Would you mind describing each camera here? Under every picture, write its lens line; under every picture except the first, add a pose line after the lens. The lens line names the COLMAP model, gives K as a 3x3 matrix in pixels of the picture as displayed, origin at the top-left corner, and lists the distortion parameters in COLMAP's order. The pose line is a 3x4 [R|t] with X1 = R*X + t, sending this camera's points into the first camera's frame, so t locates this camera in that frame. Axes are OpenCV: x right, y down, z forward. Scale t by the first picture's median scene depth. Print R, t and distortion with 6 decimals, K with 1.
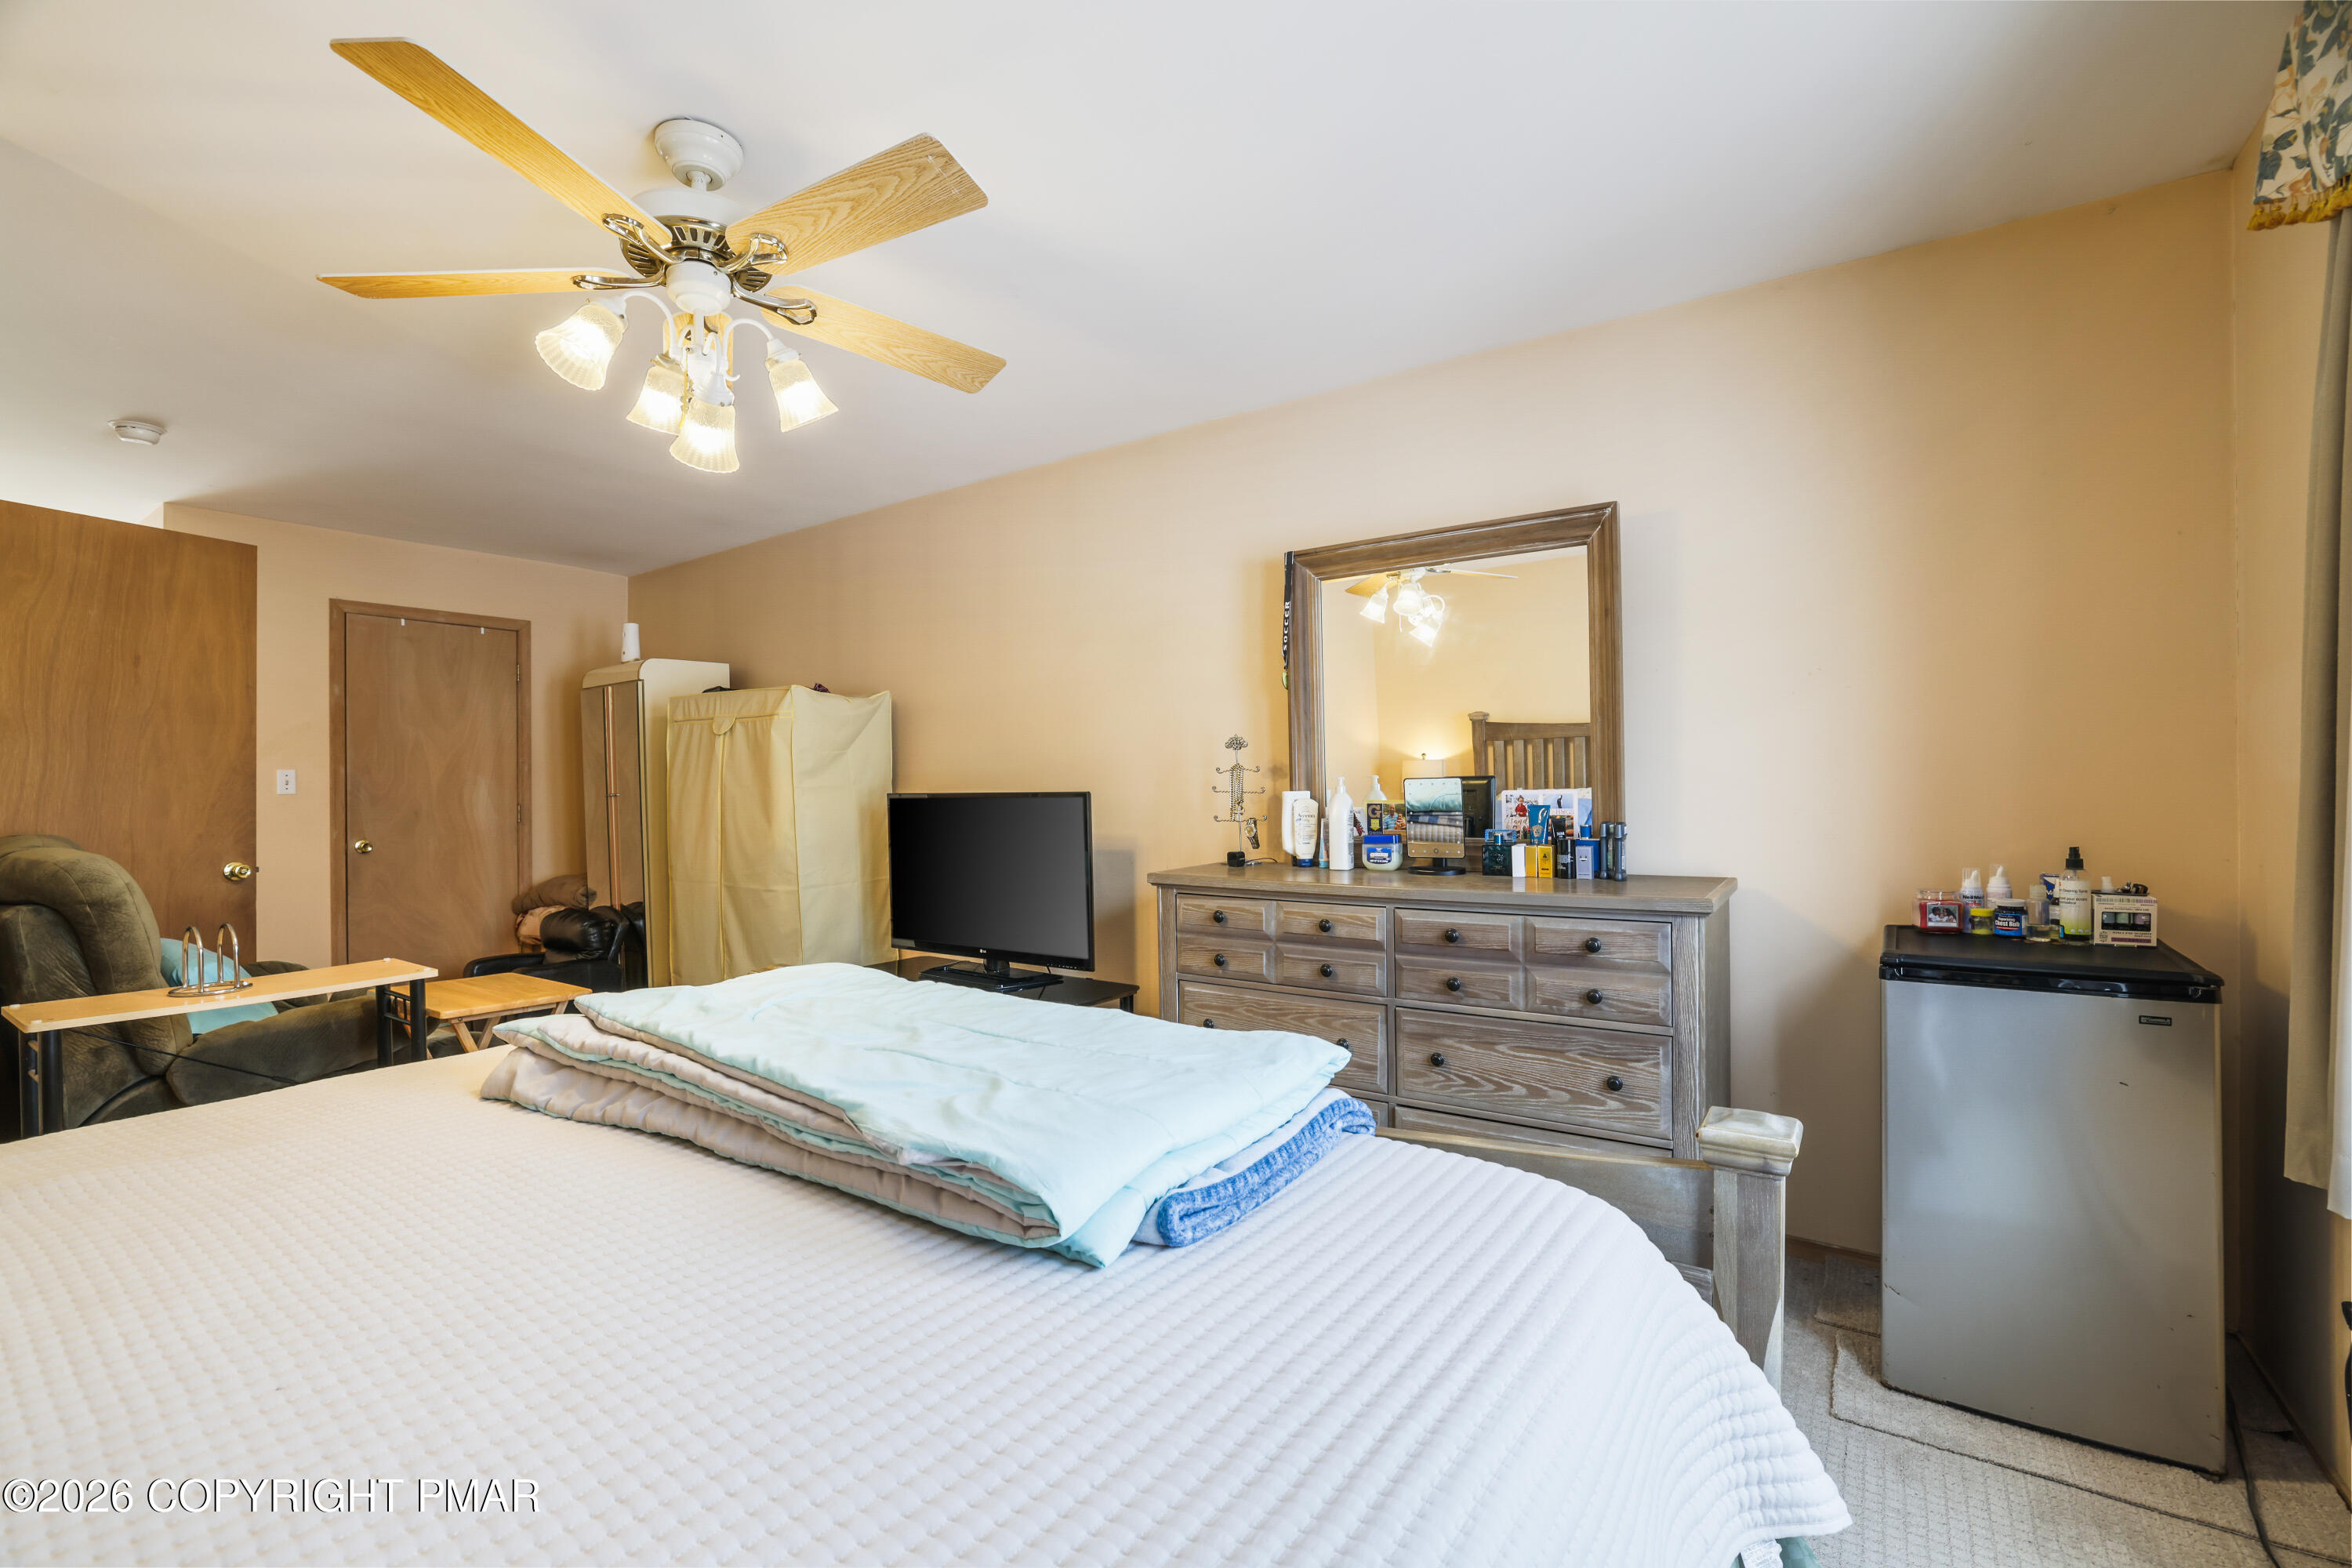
lens RADIAL K [[1017.8, 0, 1160.9], [0, 1017.8, 789.6], [0, 0, 1]] dist [-0.026815, -0.000137]
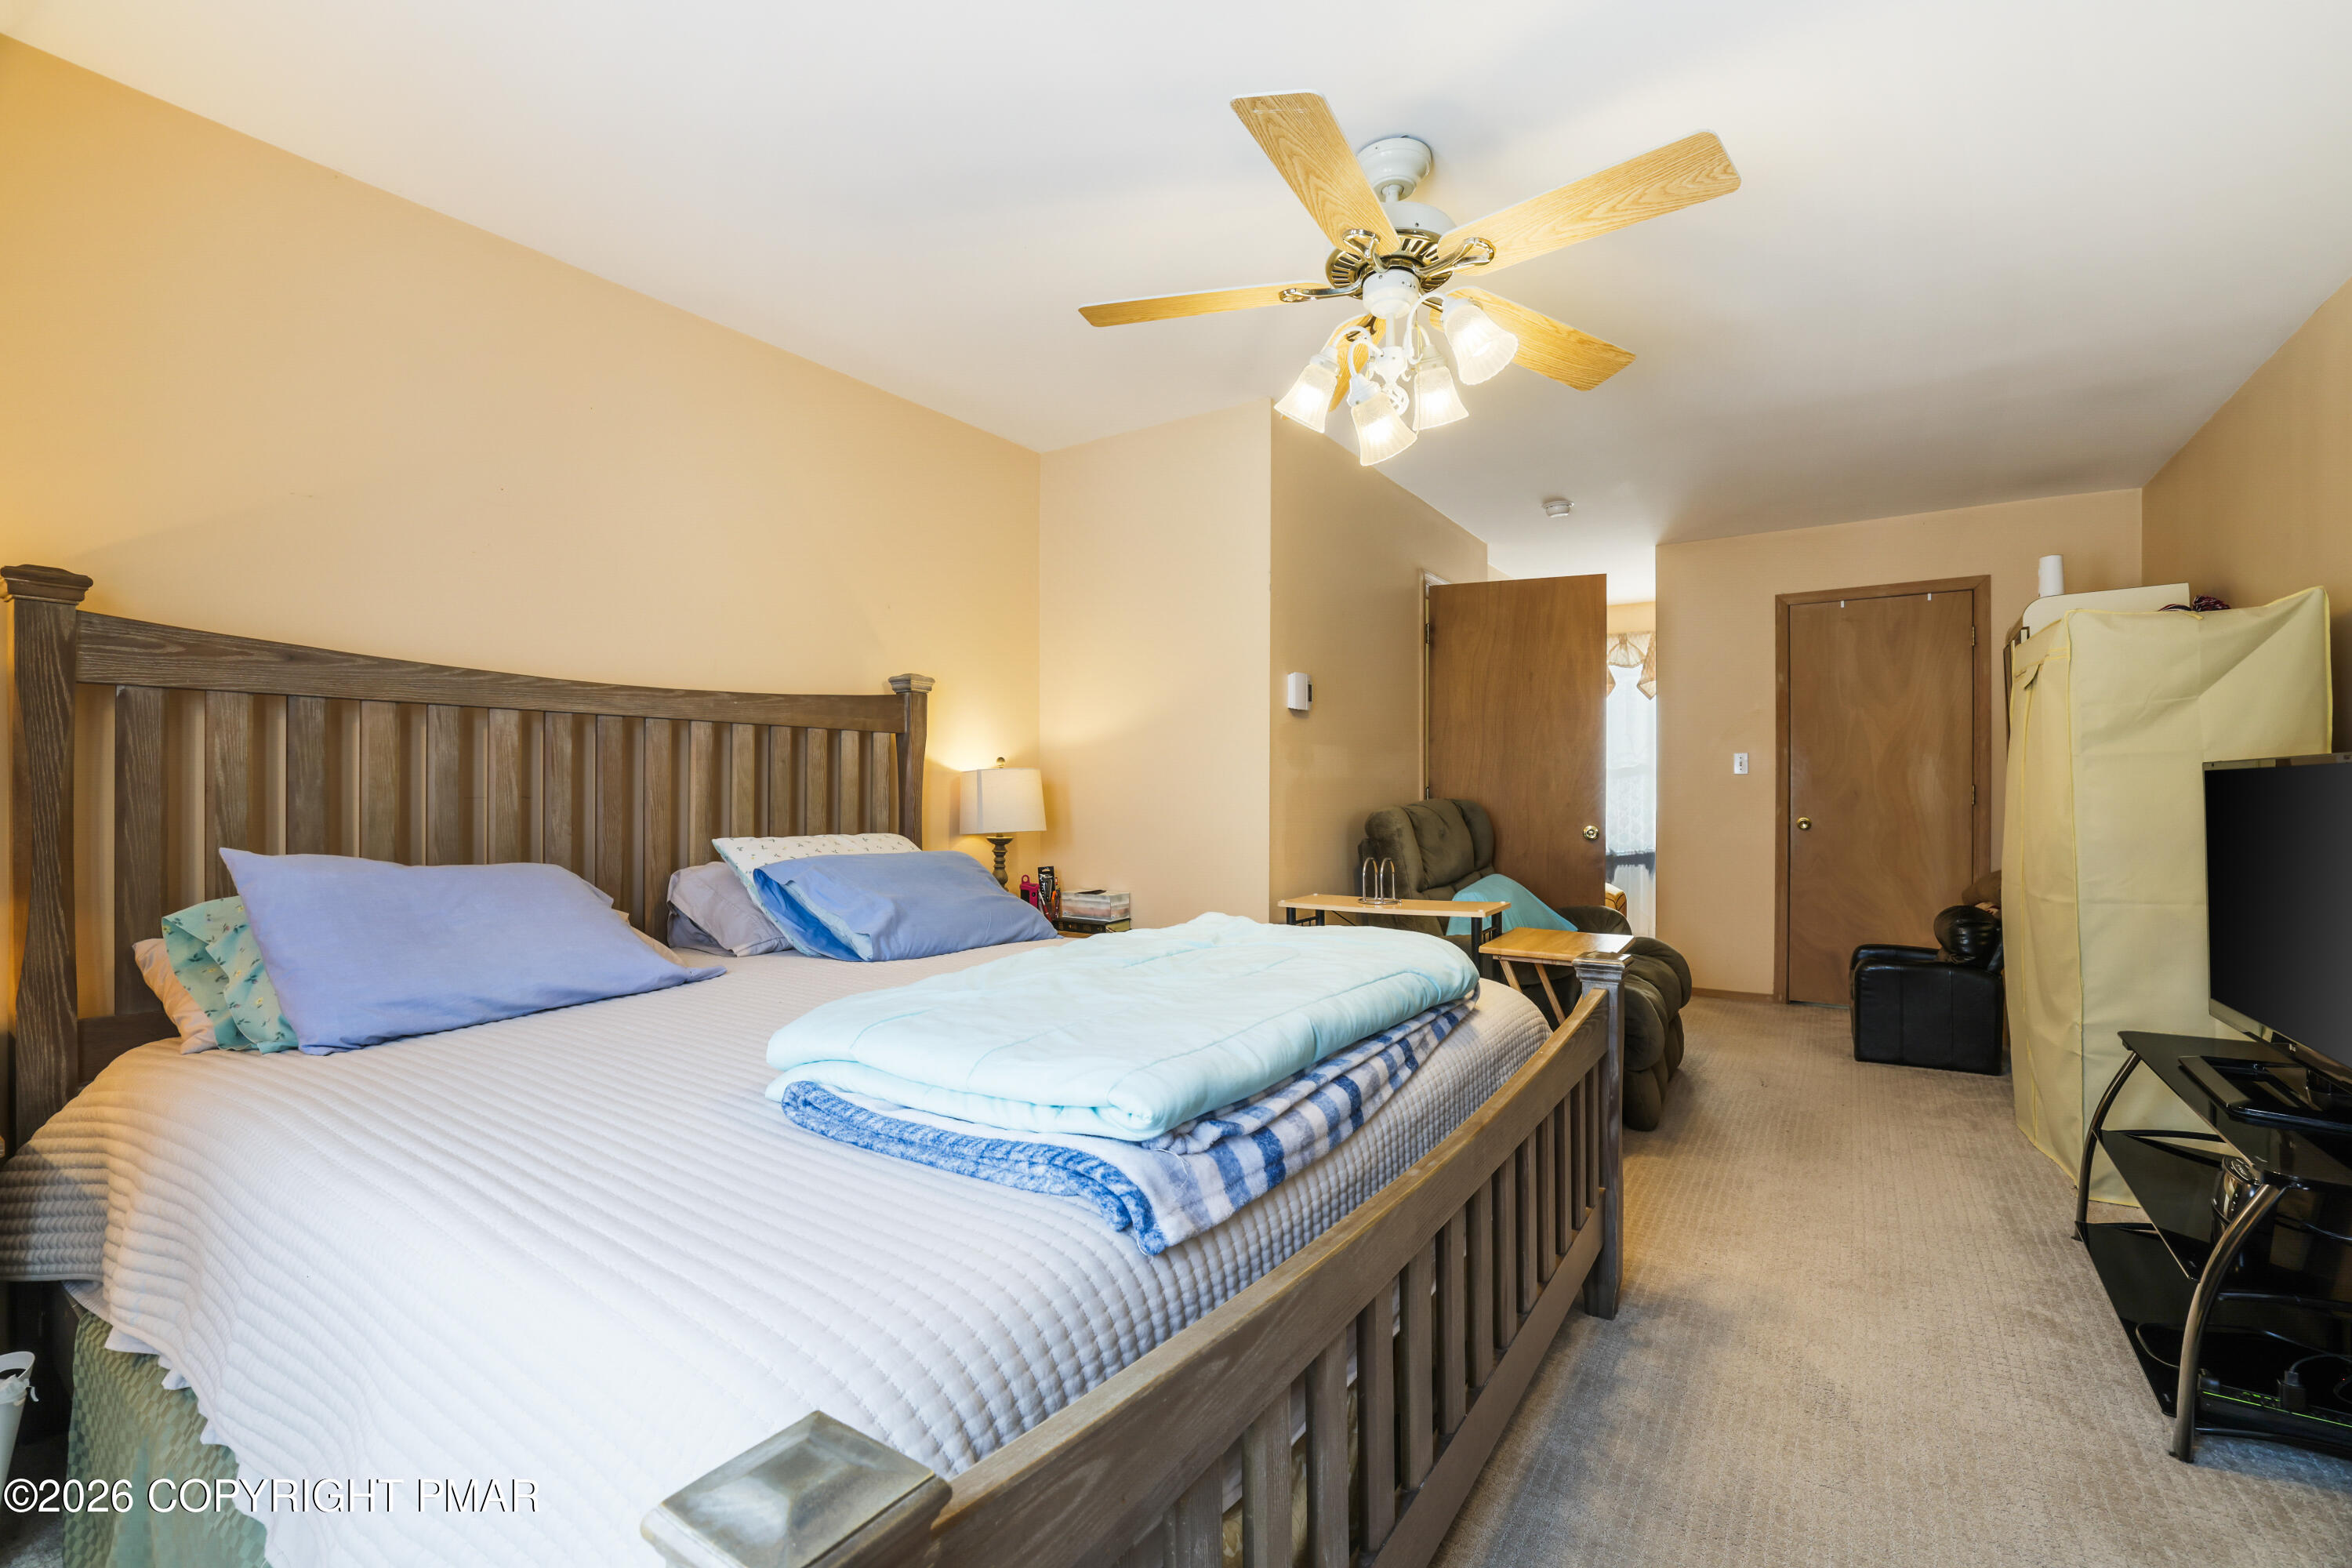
lens RADIAL K [[1017.8, 0, 1157.5], [0, 1017.8, 789.8], [0, 0, 1]] dist [-0.026815, -0.000137]
pose [[0.017785, 0.007769, -0.999812, 0.308595], [0.003550, 0.999963, 0.007833, 0.012986], [0.999836, -0.003689, 0.017757, 0.355626]]
